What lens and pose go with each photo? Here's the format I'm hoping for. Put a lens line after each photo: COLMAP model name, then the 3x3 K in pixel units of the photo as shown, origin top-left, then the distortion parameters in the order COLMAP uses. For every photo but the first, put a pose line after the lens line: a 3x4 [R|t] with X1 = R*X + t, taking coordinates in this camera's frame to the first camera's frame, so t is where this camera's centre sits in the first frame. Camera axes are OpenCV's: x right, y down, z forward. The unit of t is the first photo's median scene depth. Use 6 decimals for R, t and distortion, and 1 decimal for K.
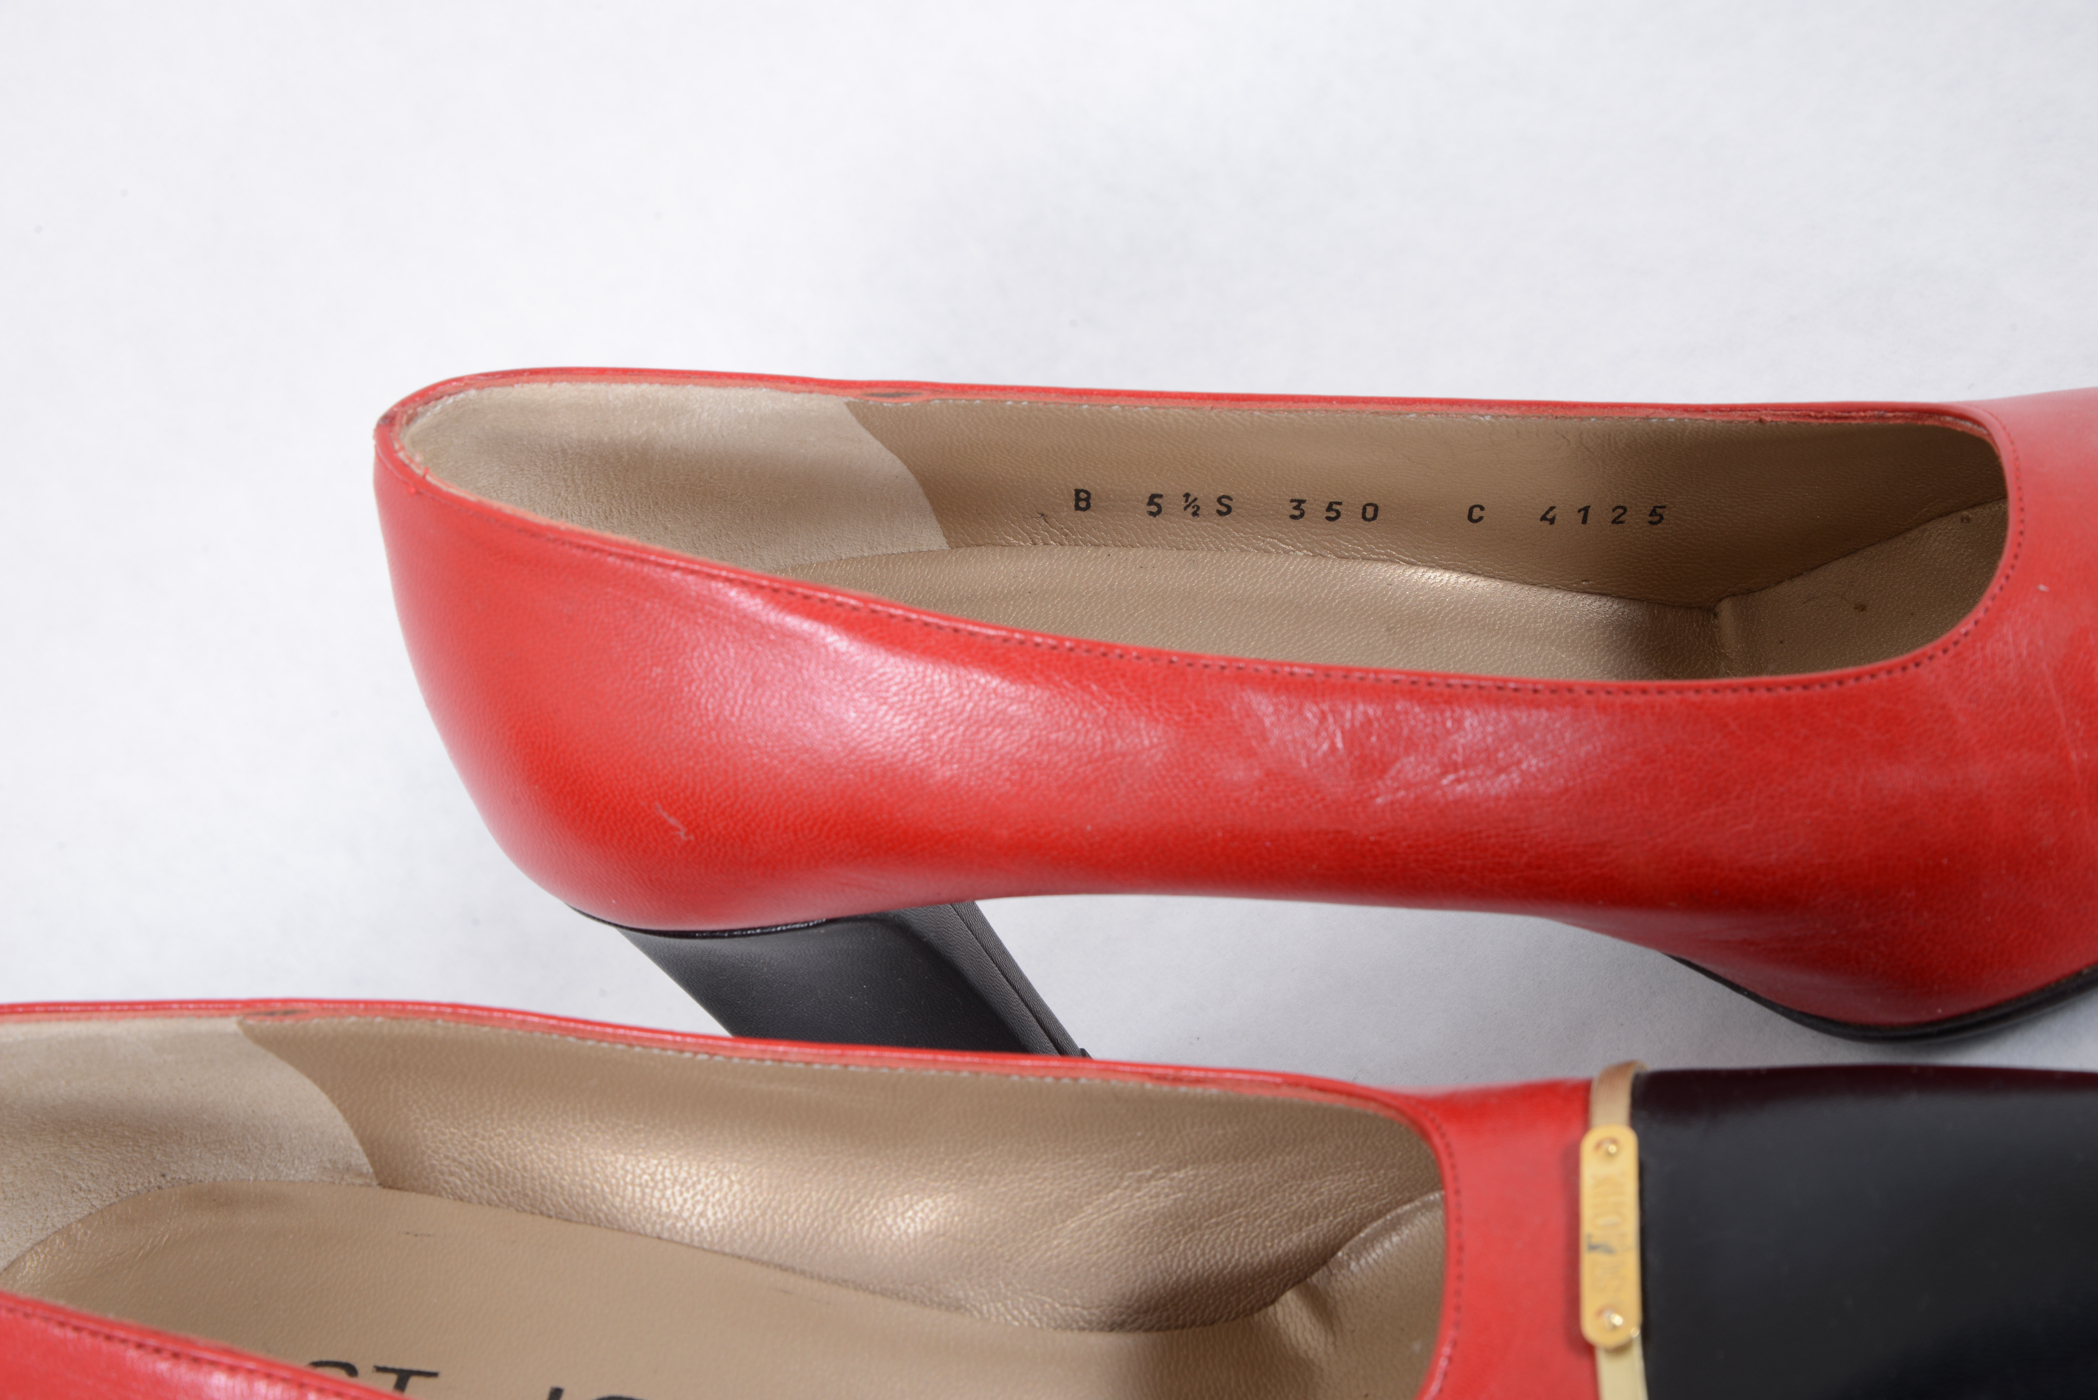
lens RADIAL K [[3491.4, 0, 1049.0], [0, 3491.4, 700.0], [0, 0, 1]] dist [-0.024344, 0.240963]
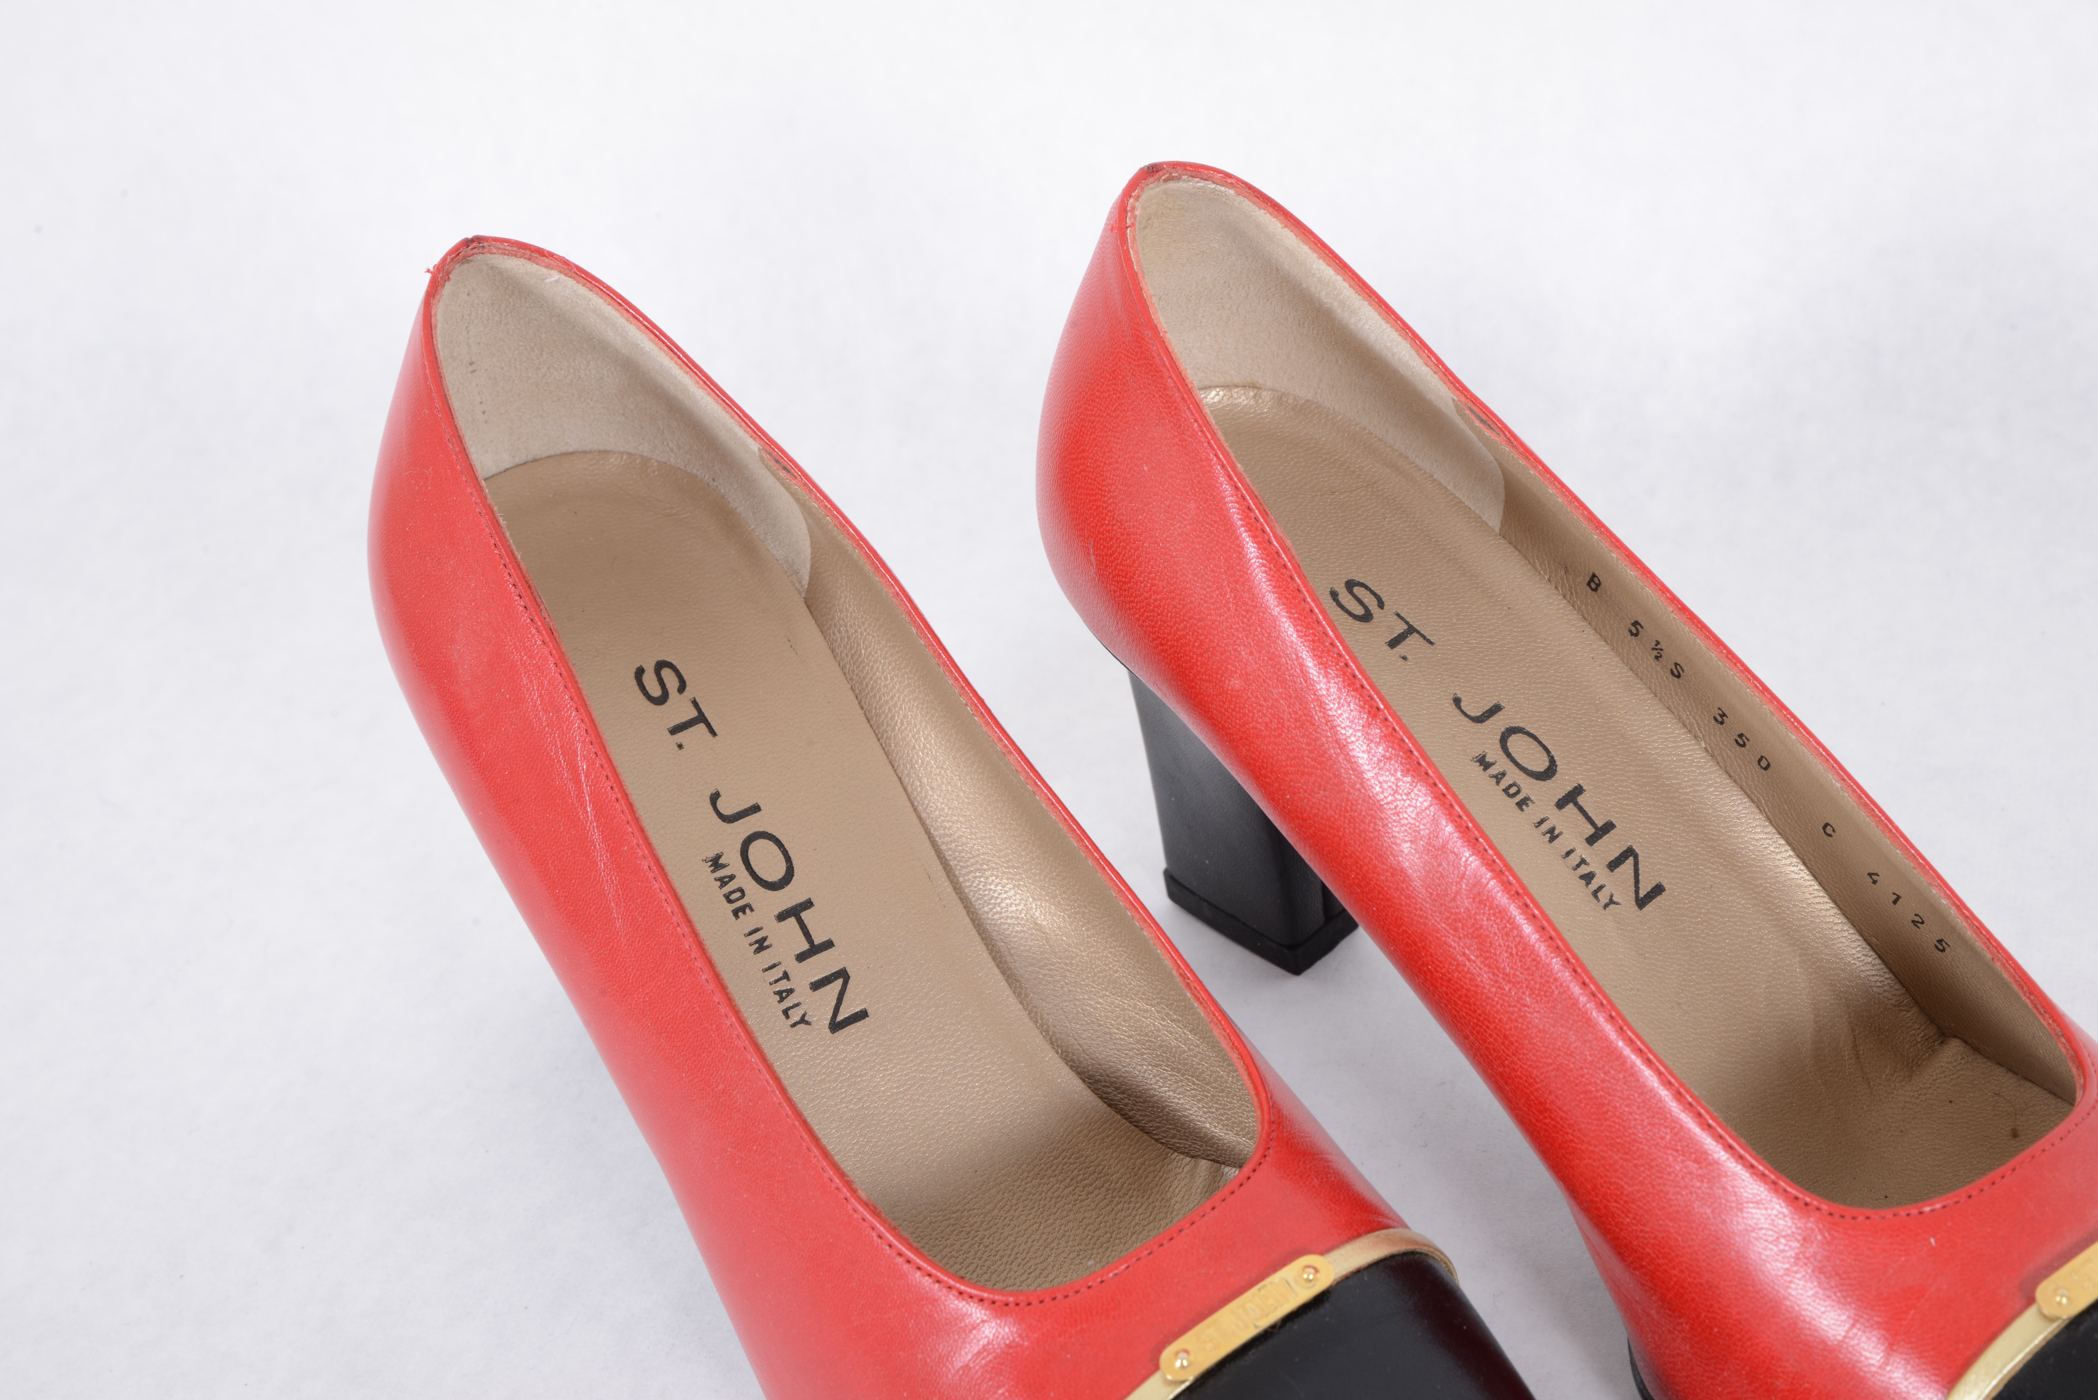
lens RADIAL K [[3448.7, 0, 1049.0], [0, 3448.7, 700.0], [0, 0, 1]] dist [0.057824, -0.141205]
pose [[0.655061, 0.703067, -0.276752, 0.259484], [-0.619991, 0.709512, 0.334967, -0.331445], [0.431863, -0.047840, 0.900669, -0.141794]]
